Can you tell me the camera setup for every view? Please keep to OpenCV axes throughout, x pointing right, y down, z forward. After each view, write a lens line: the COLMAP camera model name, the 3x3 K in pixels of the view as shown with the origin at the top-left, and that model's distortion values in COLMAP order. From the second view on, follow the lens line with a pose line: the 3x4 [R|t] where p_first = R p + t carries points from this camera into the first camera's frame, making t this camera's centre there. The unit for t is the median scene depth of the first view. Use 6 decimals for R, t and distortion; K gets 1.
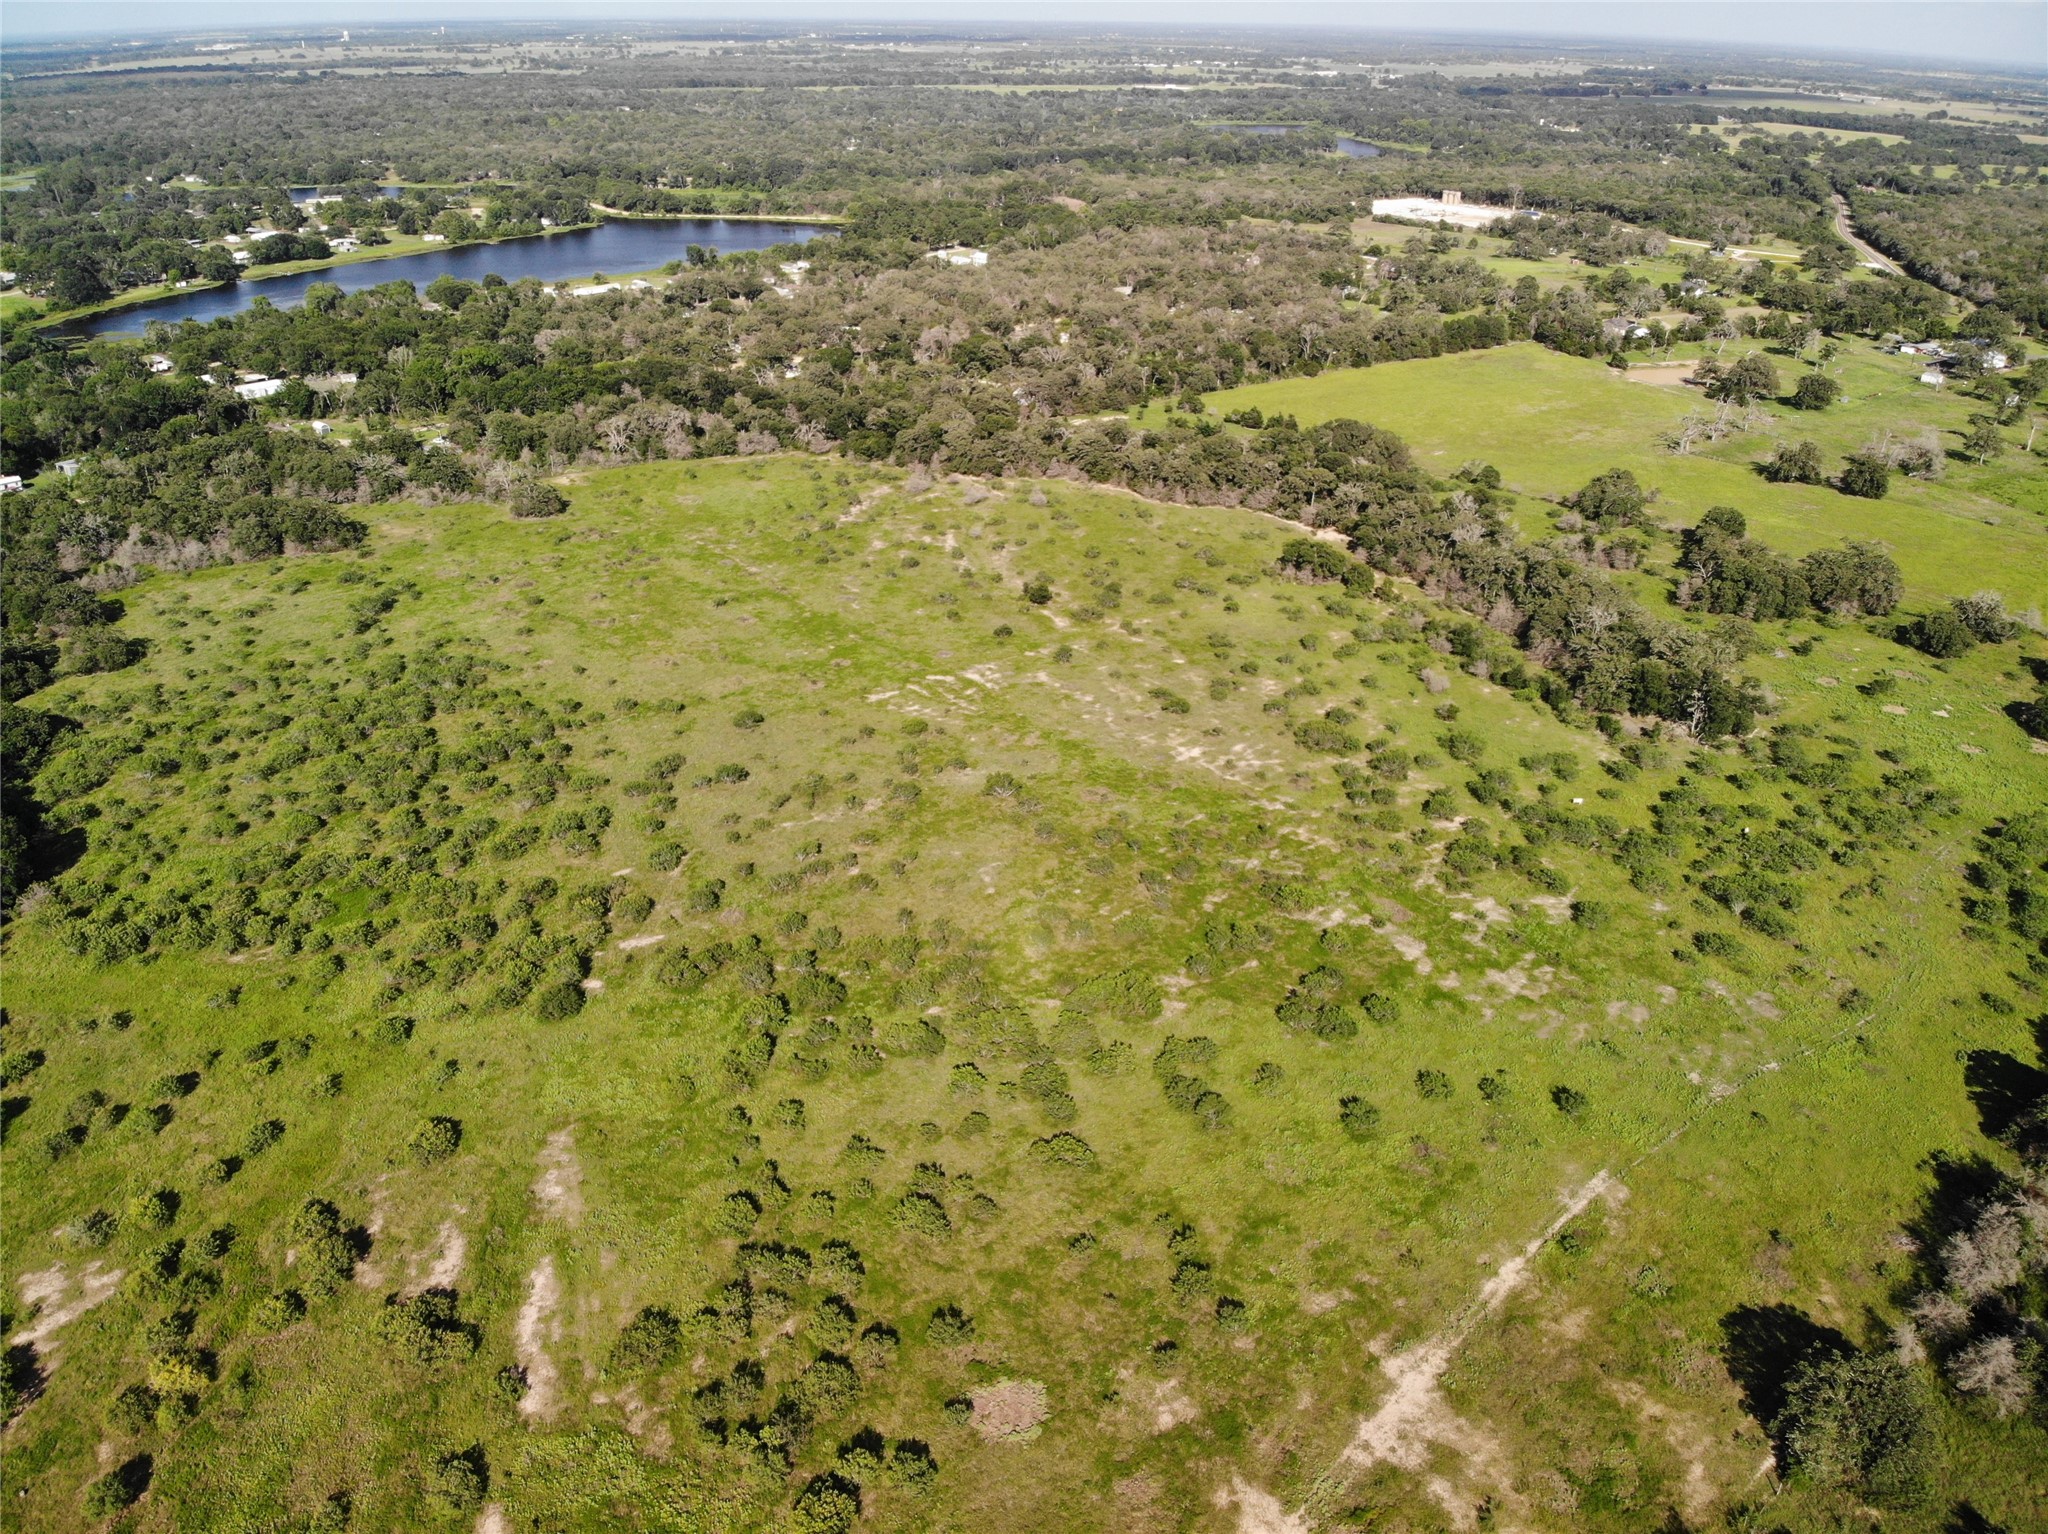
lens RADIAL K [[1504.6, 0, 1017.8], [0, 1504.6, 760.1], [0, 0, 1]] dist [0.055889, -0.168324]
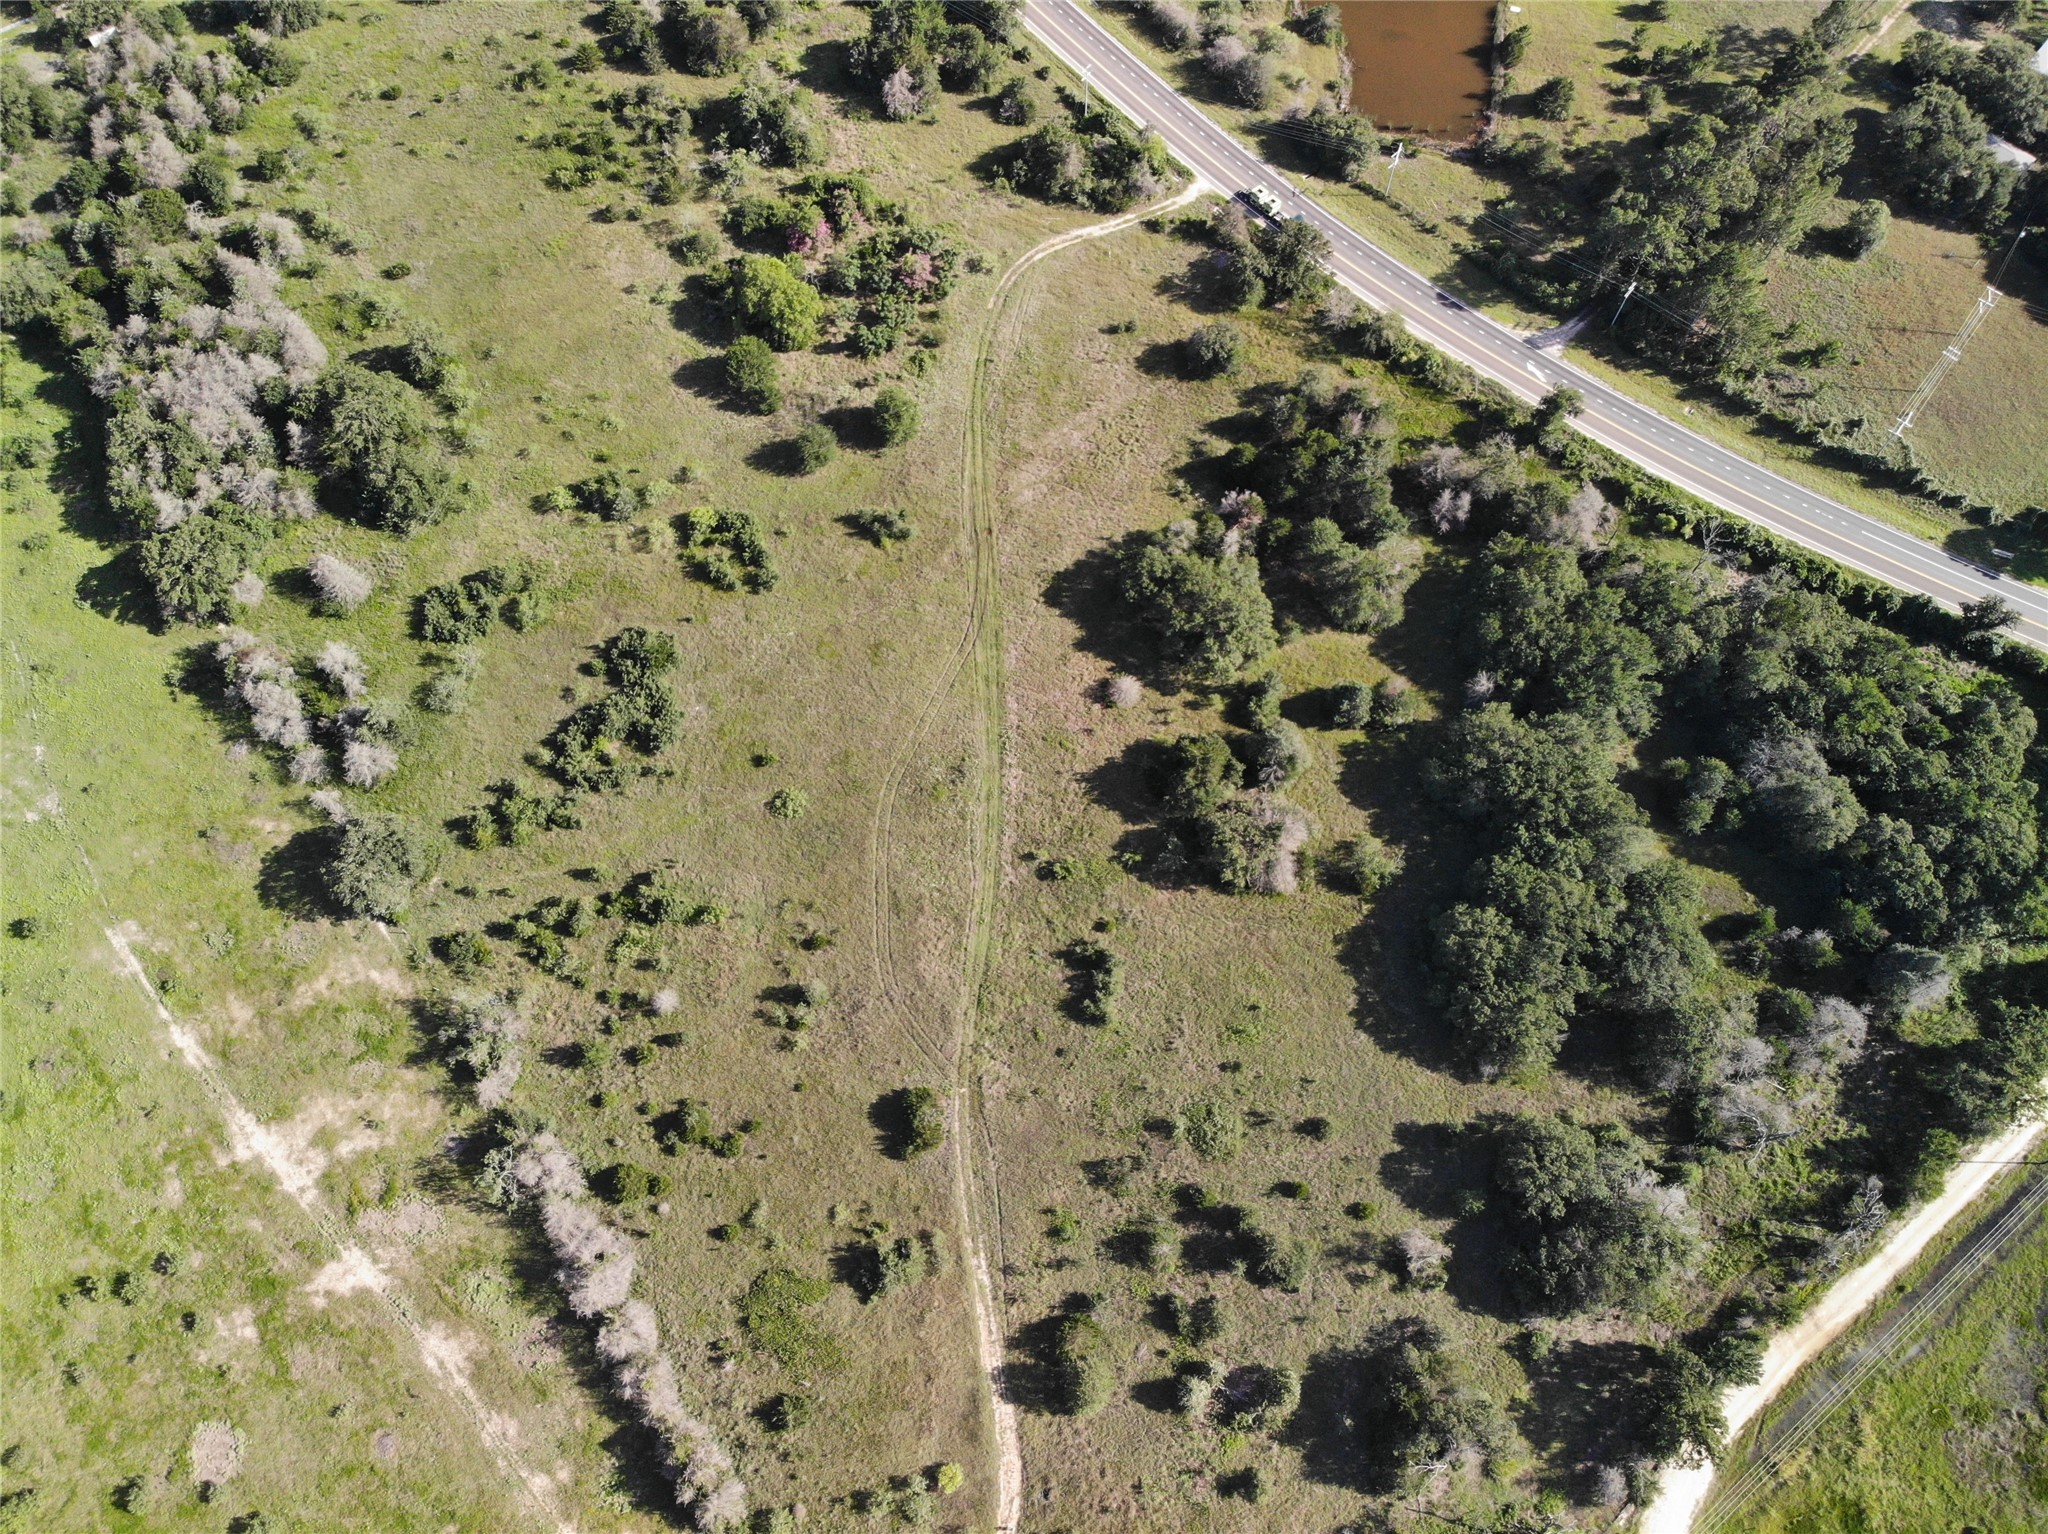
lens RADIAL K [[1510.8, 0, 1025.7], [0, 1510.8, 763.3], [0, 0, 1]] dist [0.057939, -0.166485]
pose [[0.034917, -0.902326, 0.429638, 0.001426], [0.446182, 0.398752, 0.801198, -0.299945], [-0.894261, 0.163721, 0.416525, -0.152969]]
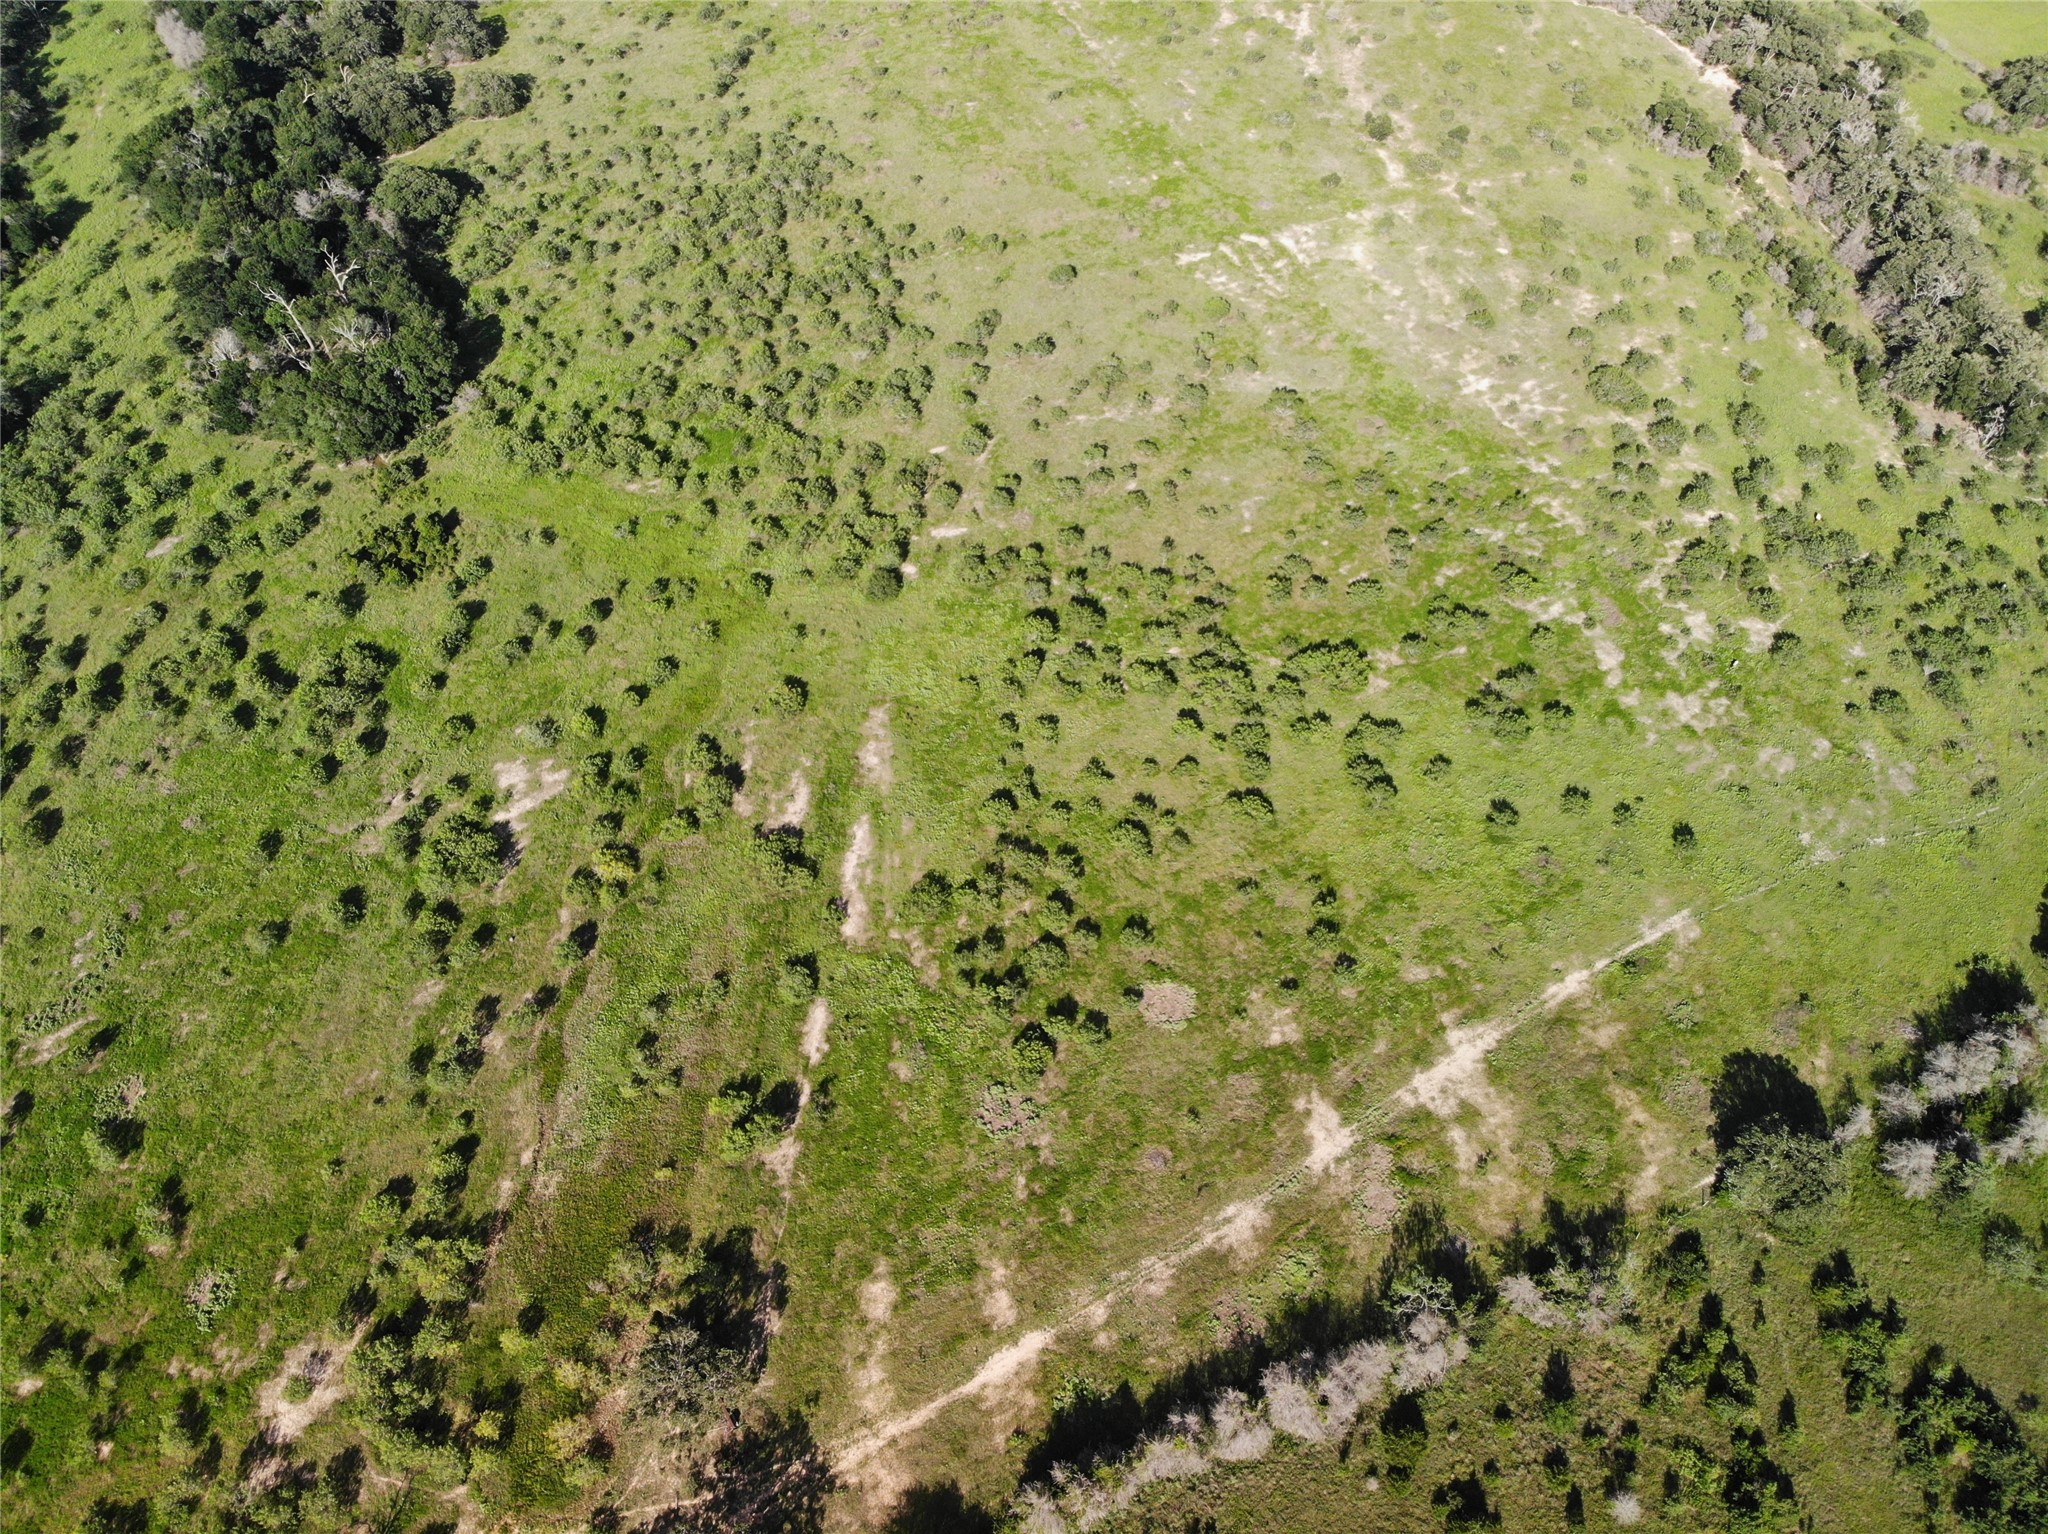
lens RADIAL K [[1508.5, 0, 1015.7], [0, 1508.5, 761.4], [0, 0, 1]] dist [0.051777, -0.163294]
pose [[0.970389, 0.198508, -0.137625, 0.002105], [-0.116342, 0.883419, 0.453910, -0.222620], [0.211685, -0.424458, 0.880355, -0.100517]]
